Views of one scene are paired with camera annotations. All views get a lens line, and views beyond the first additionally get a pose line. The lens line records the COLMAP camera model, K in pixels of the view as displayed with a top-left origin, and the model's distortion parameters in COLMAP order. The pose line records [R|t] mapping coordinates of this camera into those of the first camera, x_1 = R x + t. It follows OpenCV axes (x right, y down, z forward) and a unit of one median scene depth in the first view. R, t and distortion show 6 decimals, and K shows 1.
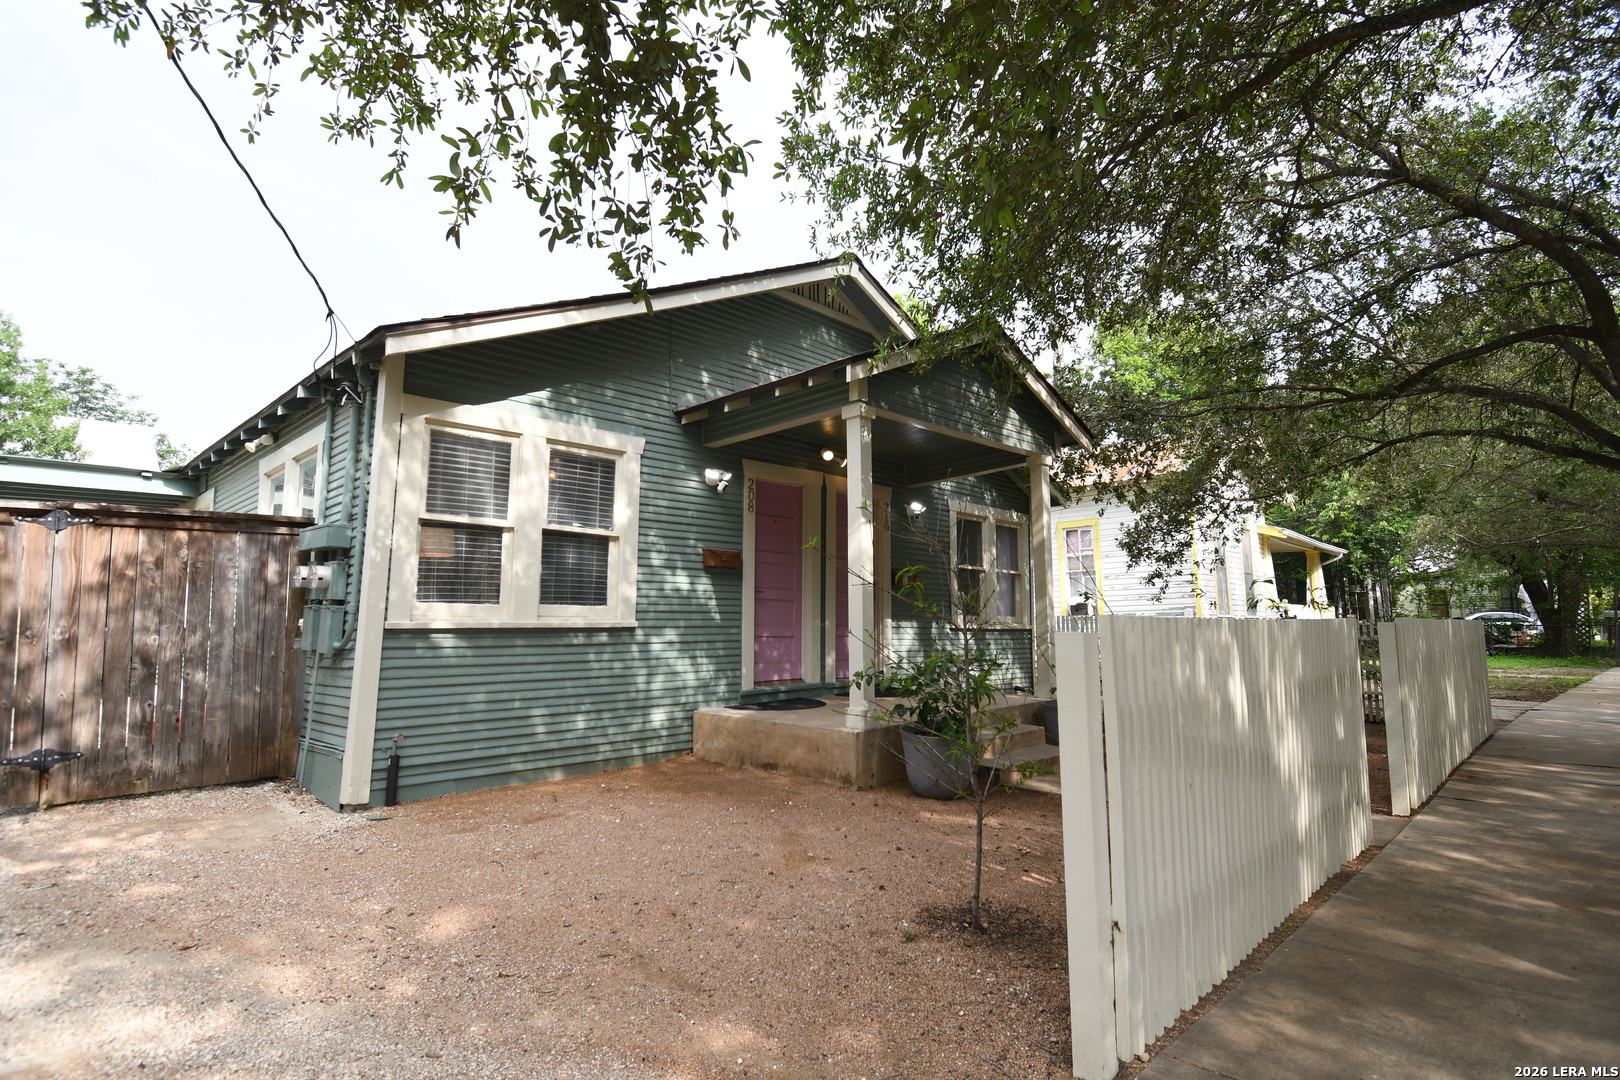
lens RADIAL K [[828.4, 0, 807.4], [0, 828.4, 536.0], [0, 0, 1]] dist [-0.001263, -0.001323]
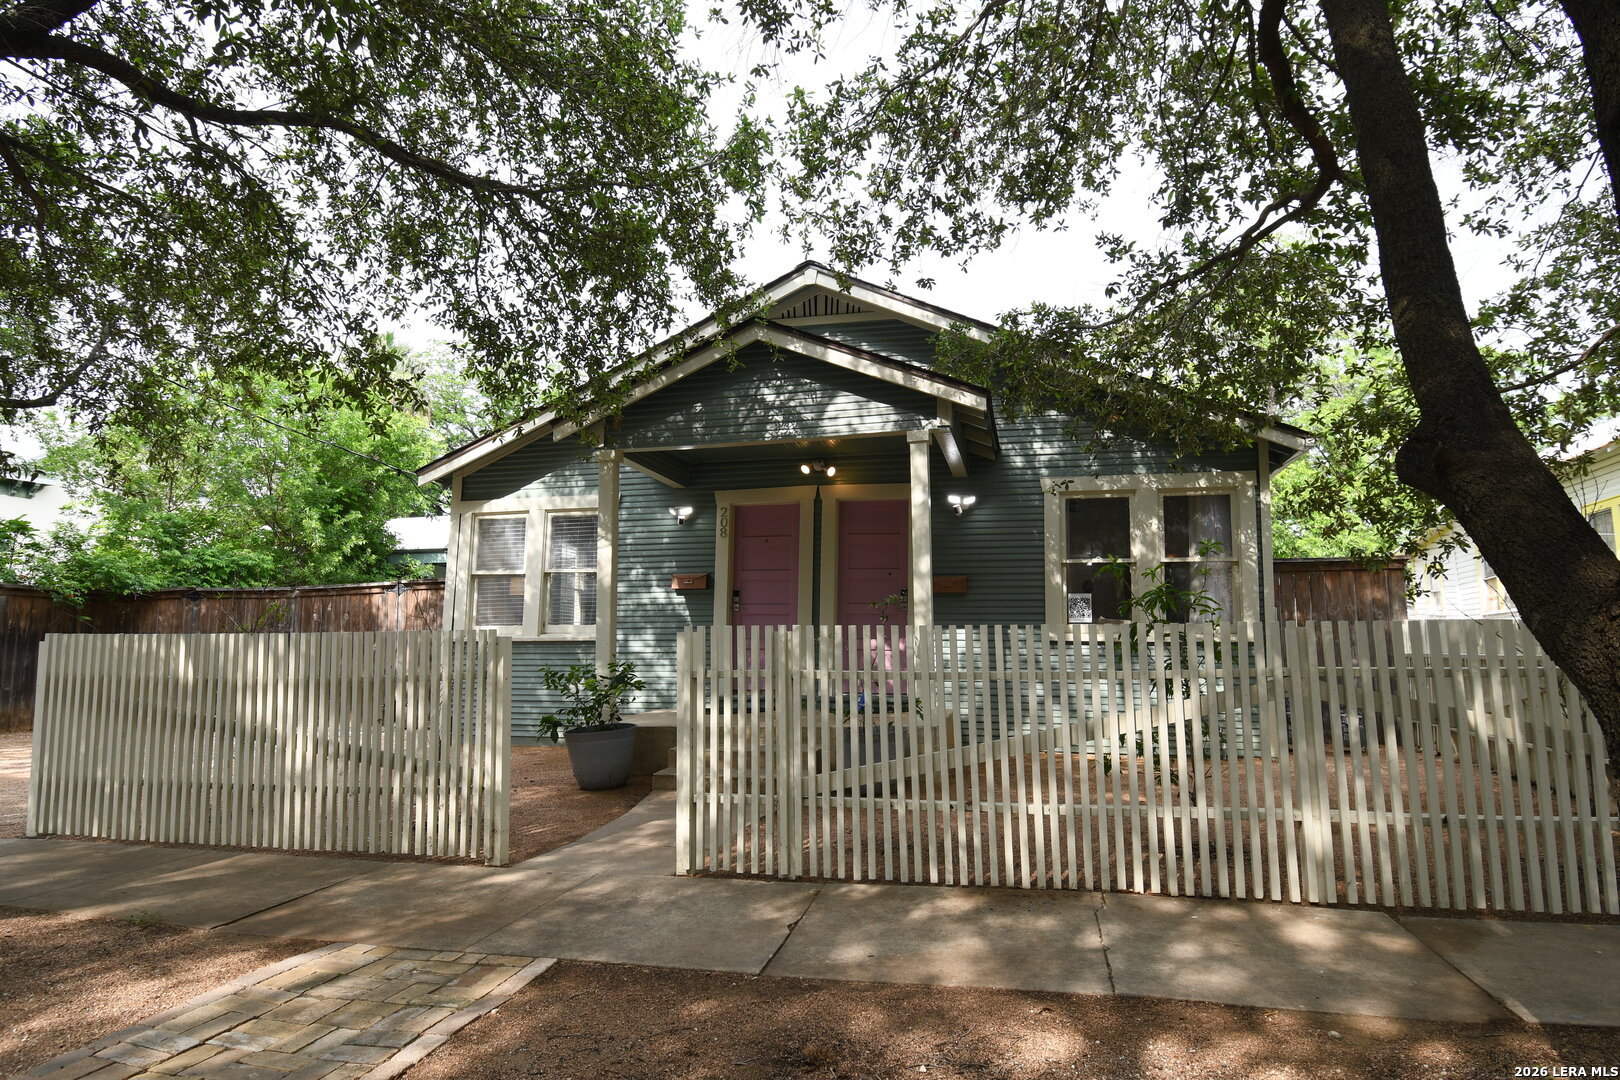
lens RADIAL K [[920.7, 0, 810.0], [0, 920.7, 540.0], [0, 0, 1]] dist [0.001221, -0.000456]
pose [[0.515717, -0.096163, -0.851345, 1.133825], [0.095143, 0.993963, -0.054637, 0.058186], [0.851460, -0.052823, 0.521753, 0.487990]]
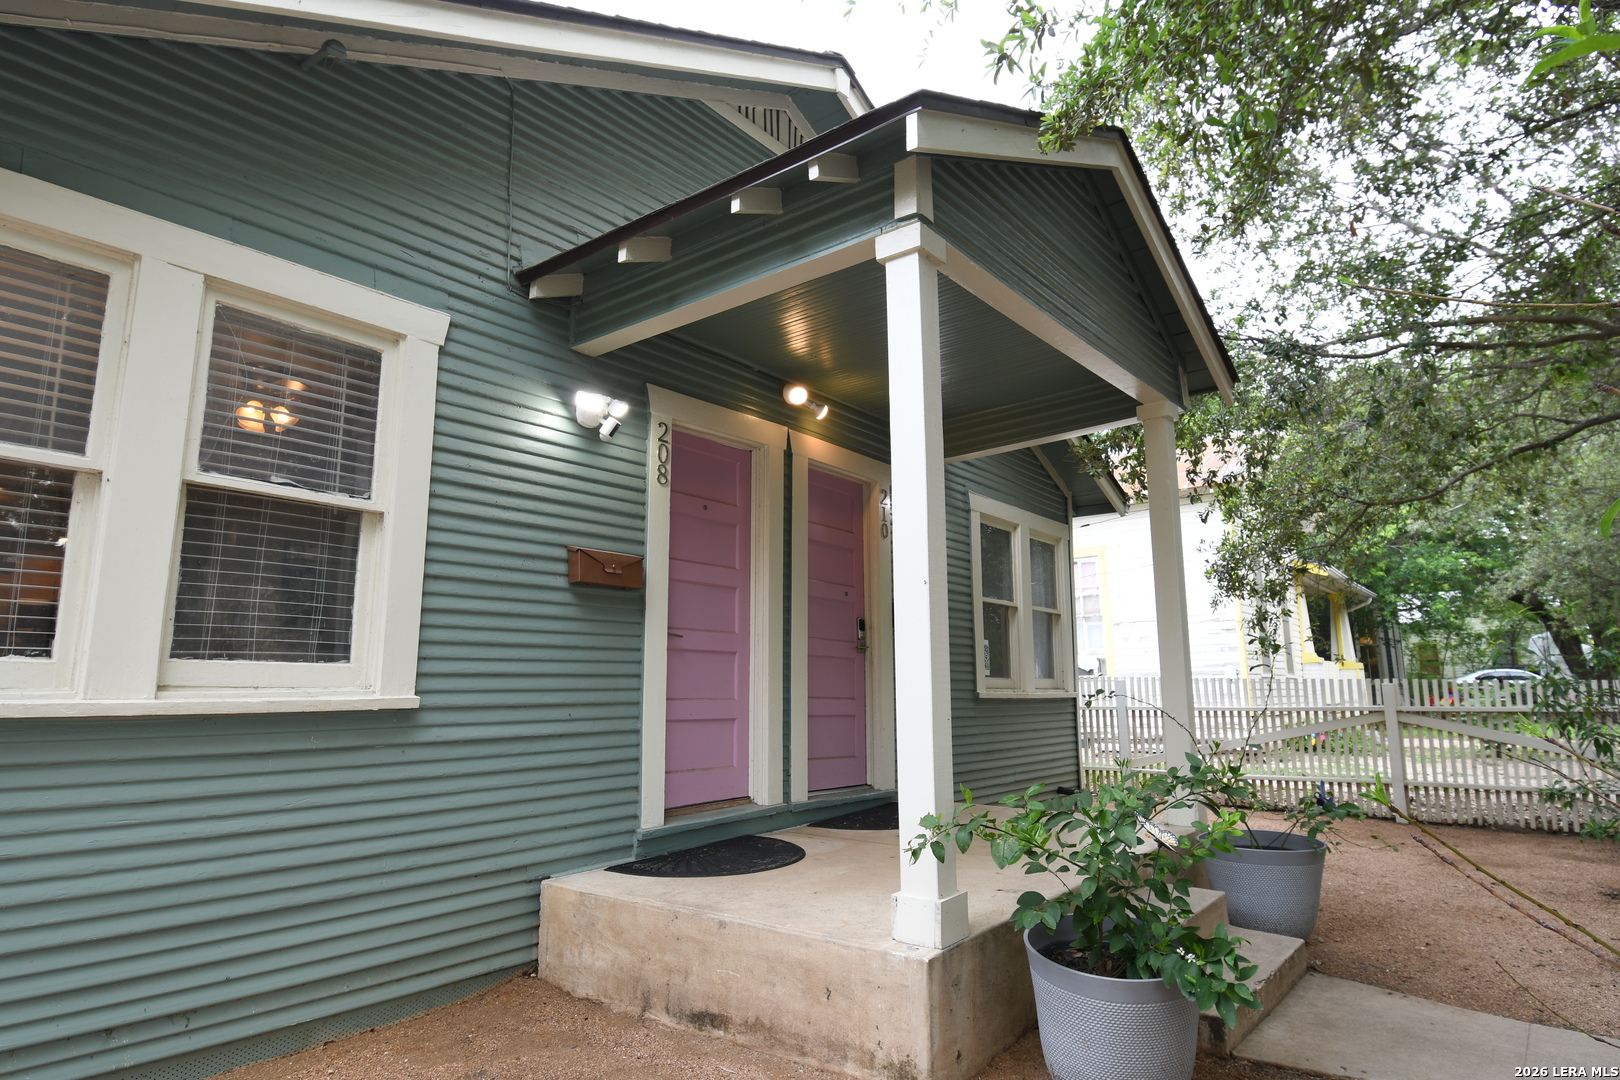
lens RADIAL K [[958.3, 0, 807.9], [0, 958.3, 533.3], [0, 0, 1]] dist [-0.003129, -0.000917]
pose [[0.993312, 0.013314, 0.114691, -0.049254], [-0.007482, 0.998664, -0.051129, 0.035815], [-0.115219, 0.049929, 0.992085, 0.413555]]
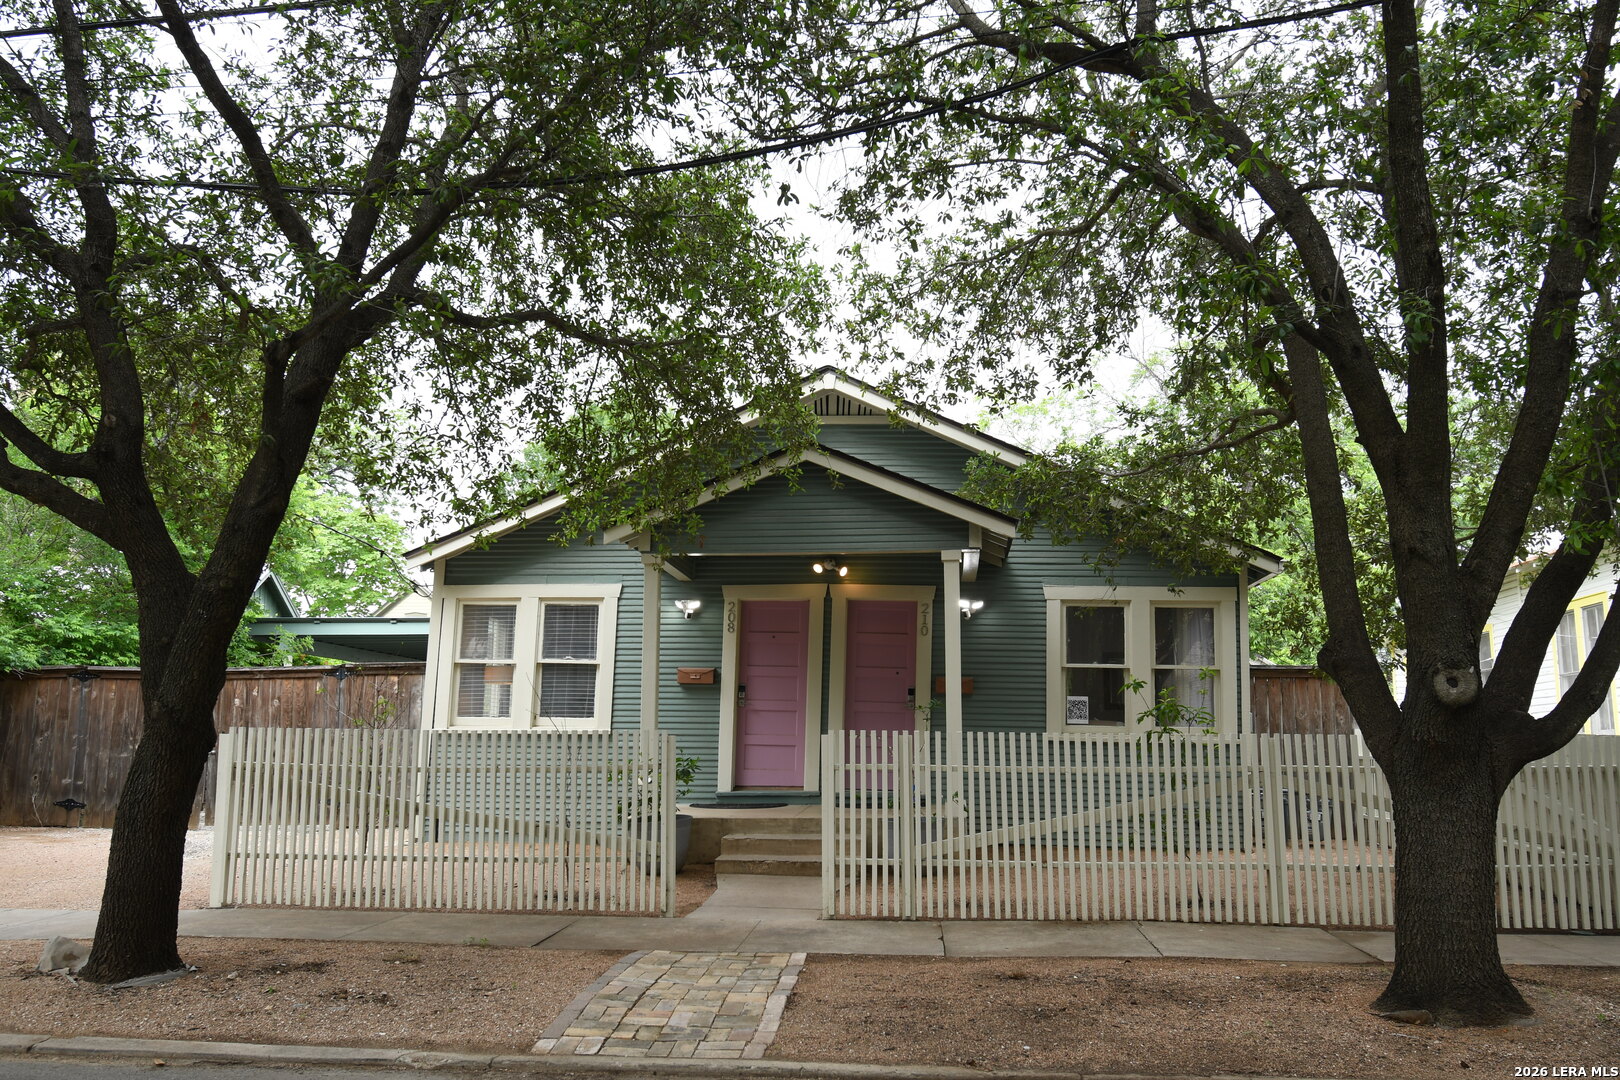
lens RADIAL K [[1259.8, 0, 813.4], [0, 1259.8, 555.2], [0, 0, 1]] dist [-0.001586, 0.035522]
pose [[0.629501, -0.101637, -0.770324, 1.427242], [0.073589, 0.994750, -0.071111, -0.003449], [0.773507, -0.011923, 0.633675, 0.011828]]
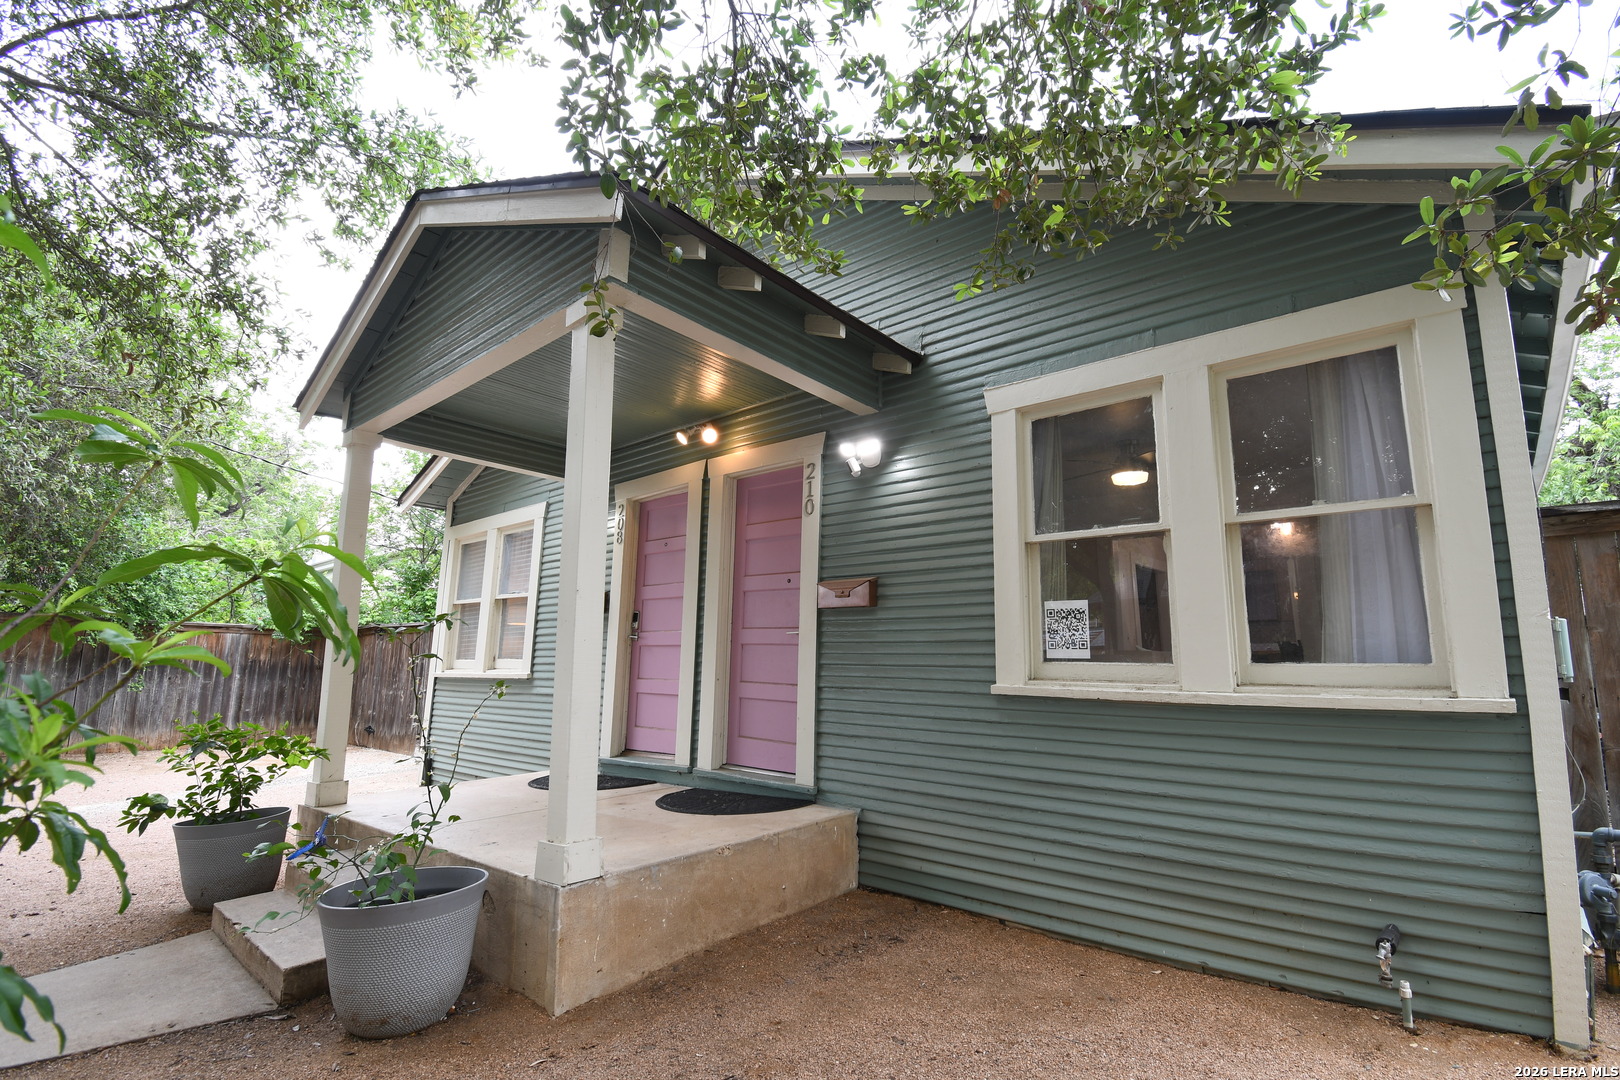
lens RADIAL K [[764.3, 0, 810.0], [0, 764.3, 540.0], [0, 0, 1]] dist [0.001685, 0.000092]
pose [[0.053313, -0.163017, -0.985182, 0.770067], [0.103503, 0.982173, -0.156918, 0.119327], [0.993199, -0.093604, 0.069236, 1.232200]]
